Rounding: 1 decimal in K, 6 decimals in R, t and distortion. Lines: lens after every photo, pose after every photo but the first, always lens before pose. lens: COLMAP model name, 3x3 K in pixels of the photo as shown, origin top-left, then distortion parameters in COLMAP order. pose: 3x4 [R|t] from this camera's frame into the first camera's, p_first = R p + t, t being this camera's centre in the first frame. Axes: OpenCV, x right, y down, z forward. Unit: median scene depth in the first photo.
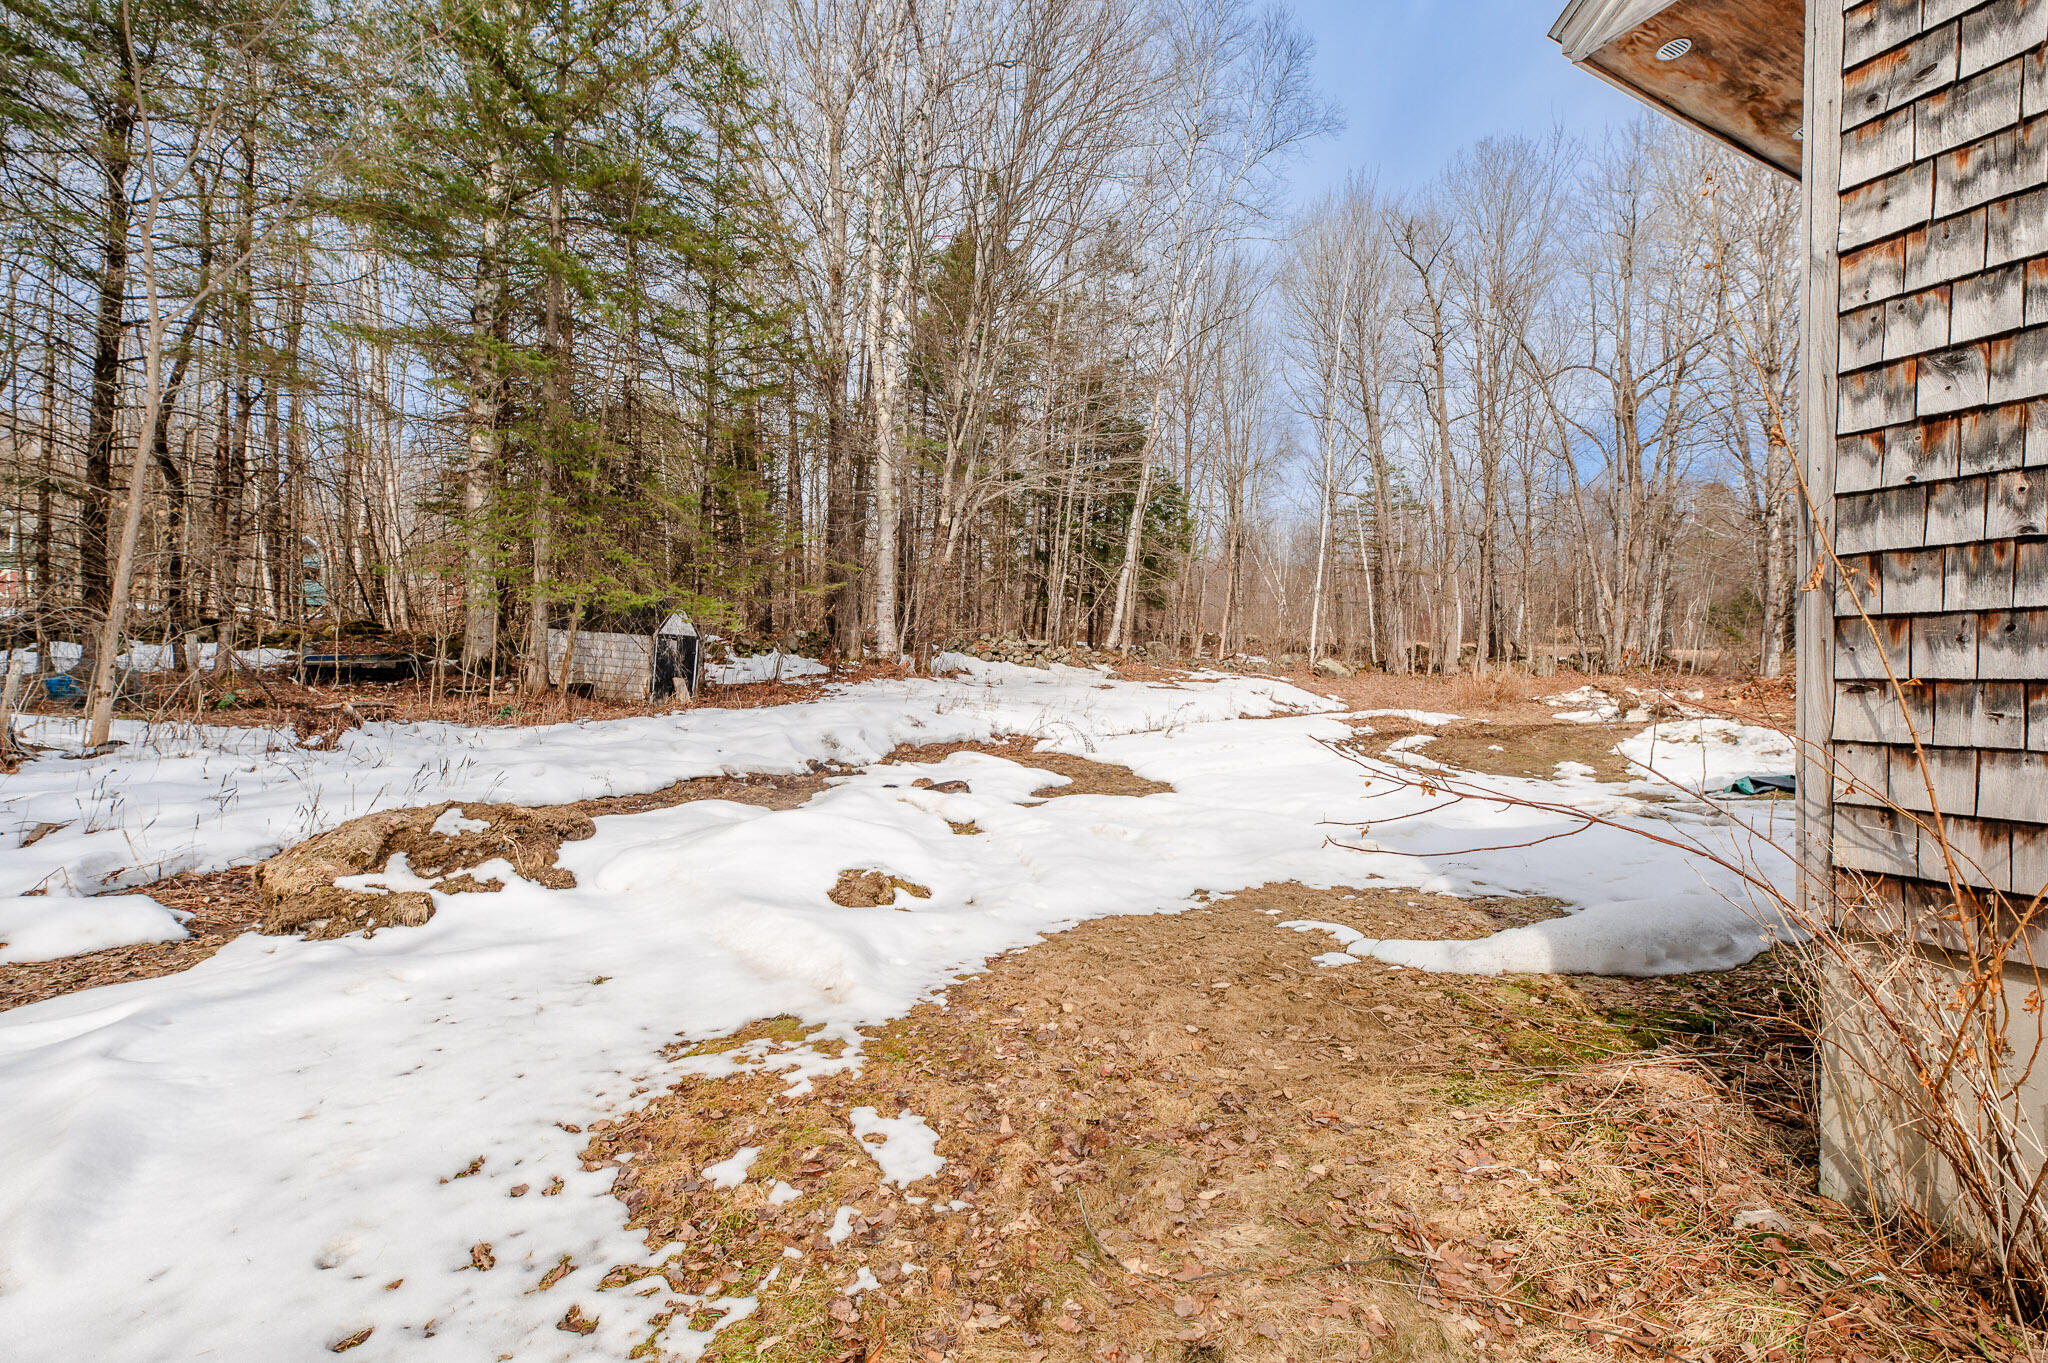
lens RADIAL K [[954.4, 0, 1021.0], [0, 954.4, 683.6], [0, 0, 1]] dist [-0.000054, 0.000040]
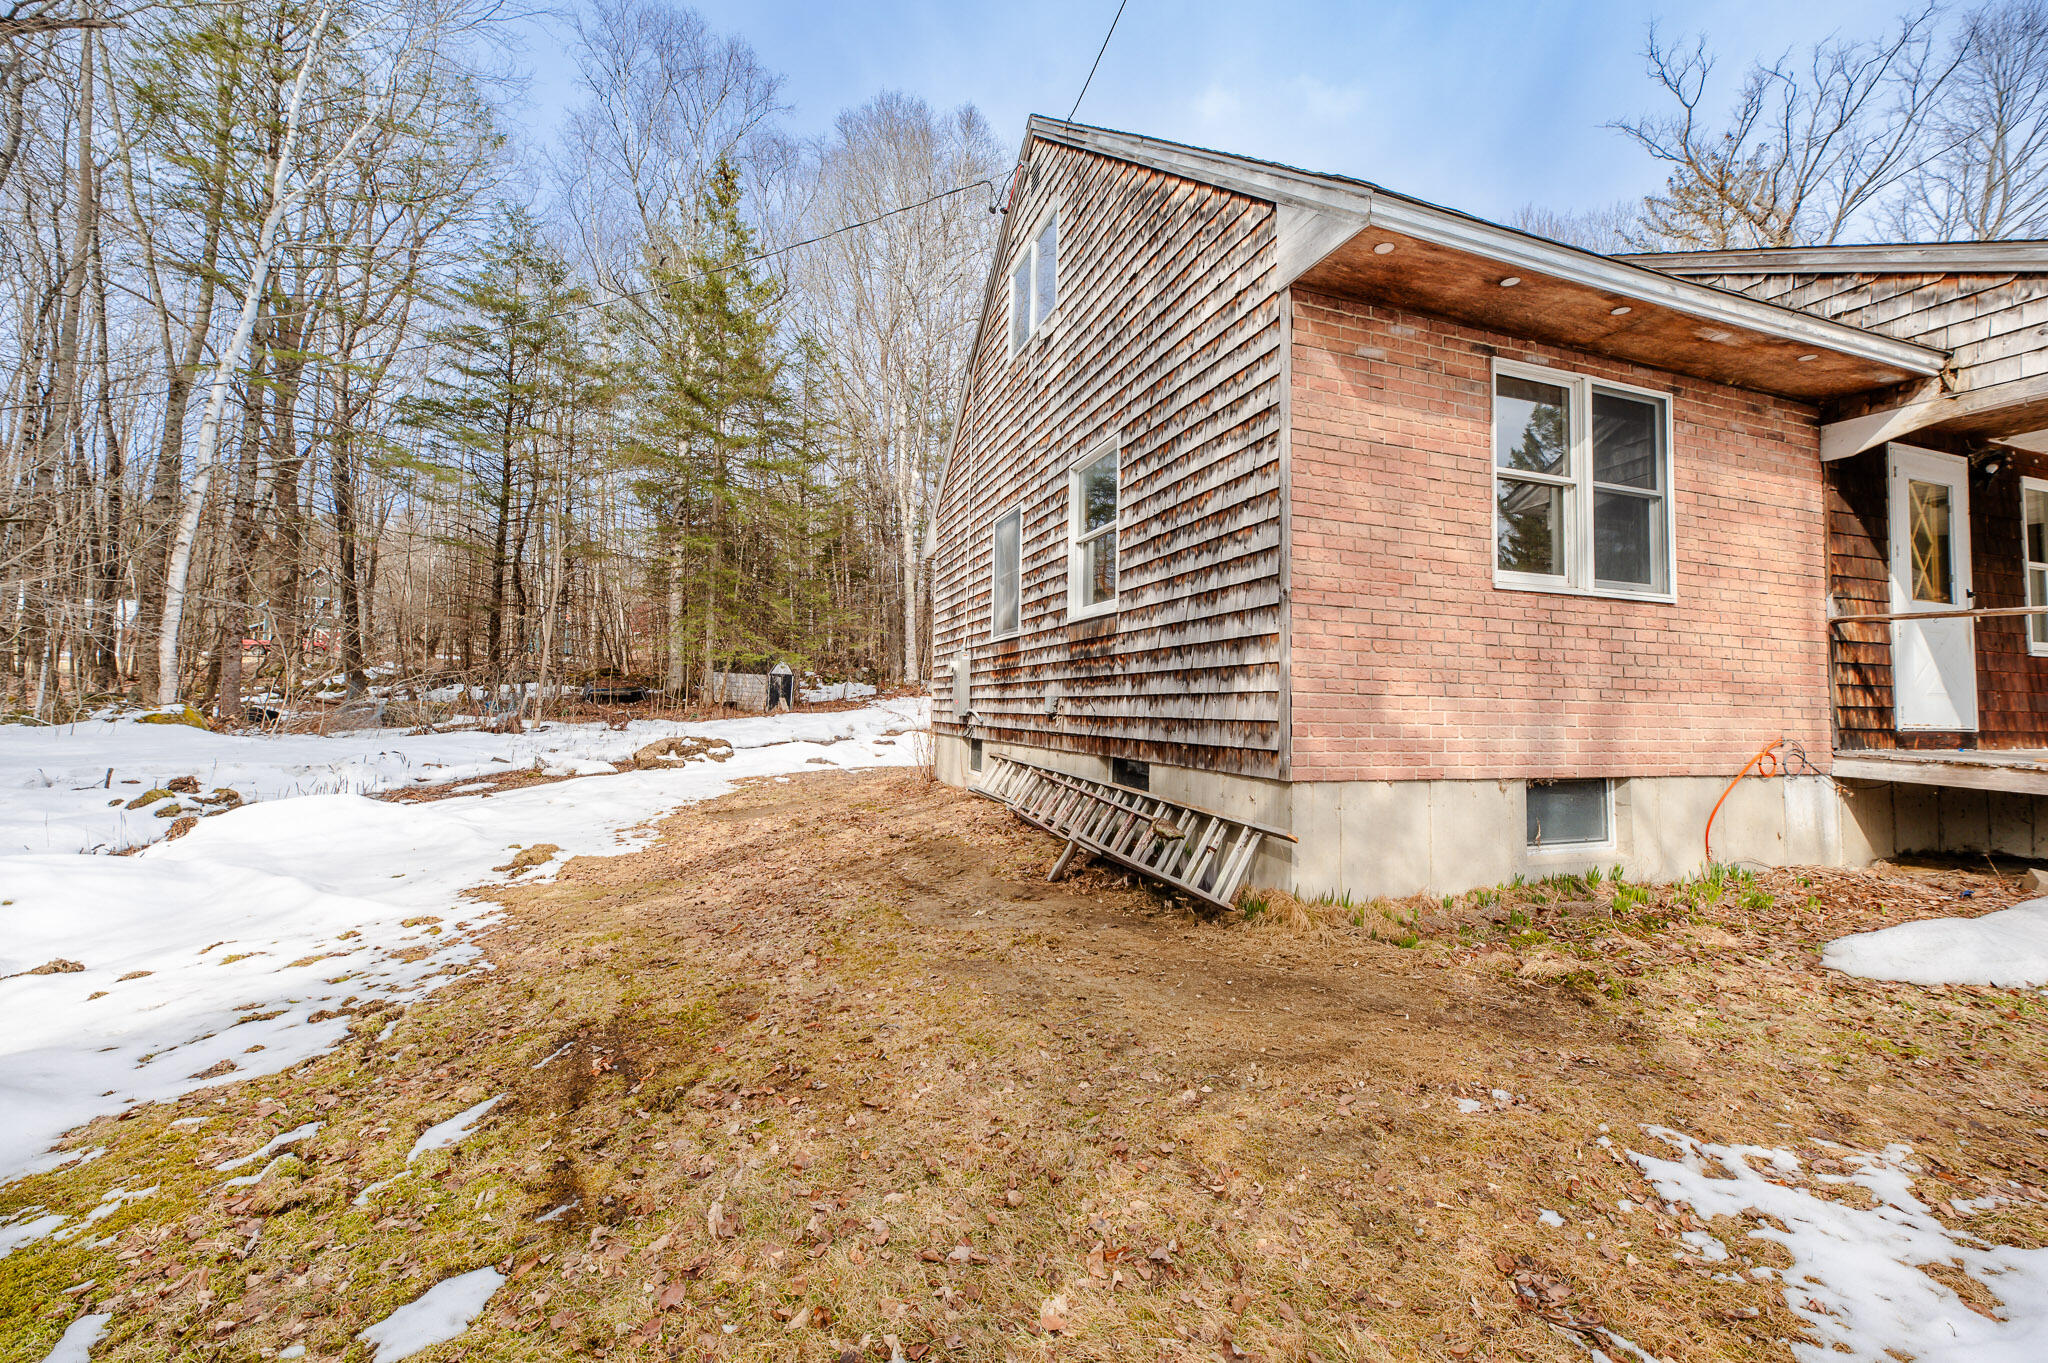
lens RADIAL K [[805.8, 0, 1027.7], [0, 805.8, 682.8], [0, 0, 1]] dist [0.000153, -0.000001]
pose [[0.996337, -0.017836, -0.083635, 0.241309], [0.015857, 0.999580, -0.024273, 0.010565], [0.084033, 0.022858, 0.996201, -0.503091]]
